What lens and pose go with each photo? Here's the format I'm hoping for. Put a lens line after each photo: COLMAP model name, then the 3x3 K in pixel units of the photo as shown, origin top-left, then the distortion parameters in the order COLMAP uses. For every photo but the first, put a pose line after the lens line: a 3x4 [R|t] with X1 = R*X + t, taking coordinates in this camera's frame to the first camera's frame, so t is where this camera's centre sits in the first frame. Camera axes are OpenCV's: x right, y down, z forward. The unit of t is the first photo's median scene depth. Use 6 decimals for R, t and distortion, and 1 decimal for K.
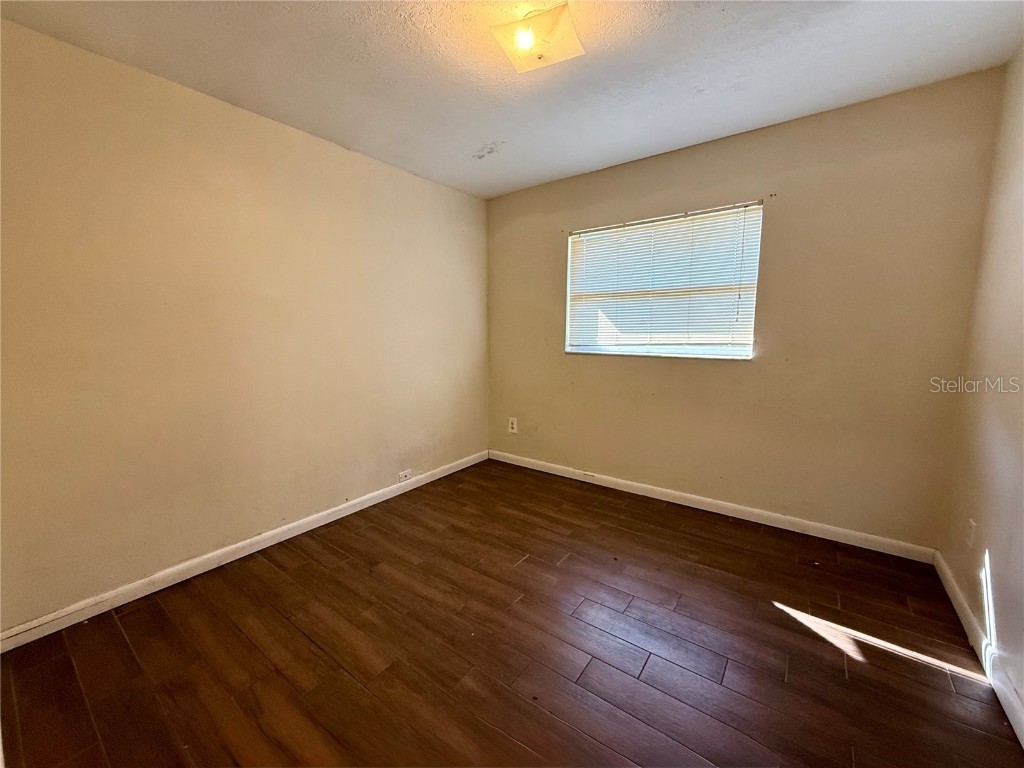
lens RADIAL K [[412.5, 0, 508.2], [0, 412.5, 386.0], [0, 0, 1]] dist [0.002474, 0.000199]
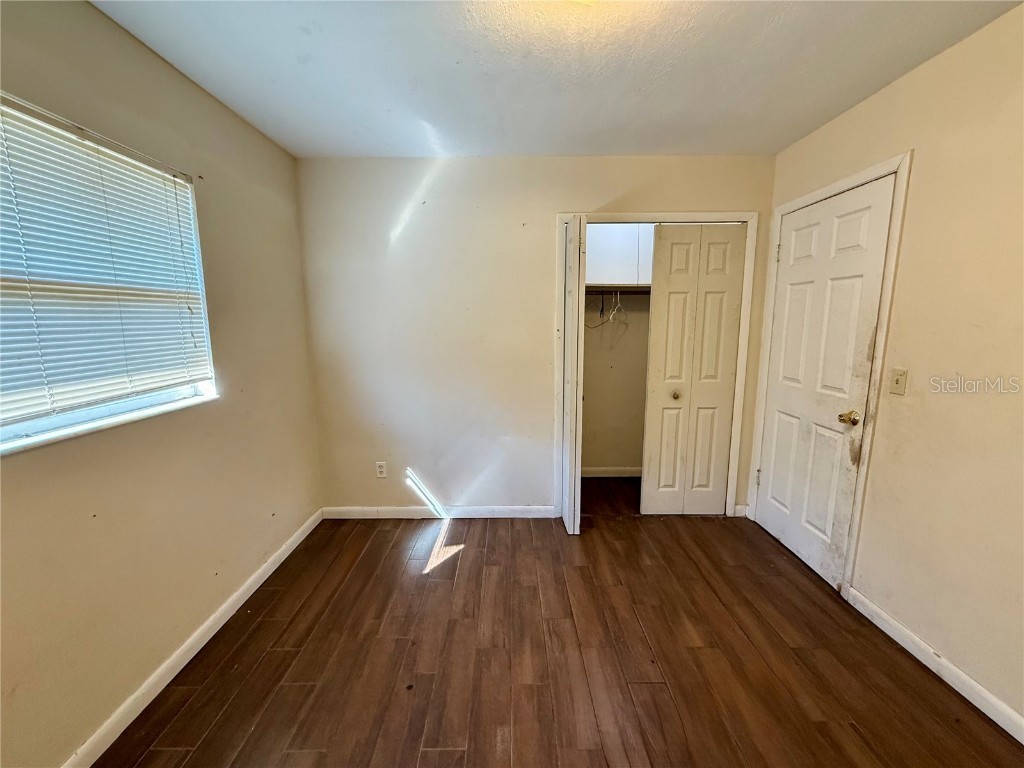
lens RADIAL K [[412.5, 0, 507.3], [0, 412.5, 381.5], [0, 0, 1]] dist [0.002474, 0.000199]
pose [[-0.602935, -0.112908, 0.789760, -0.304269], [0.113227, 0.967803, 0.224804, -0.204398], [-0.789714, 0.224964, -0.570738, 1.033968]]
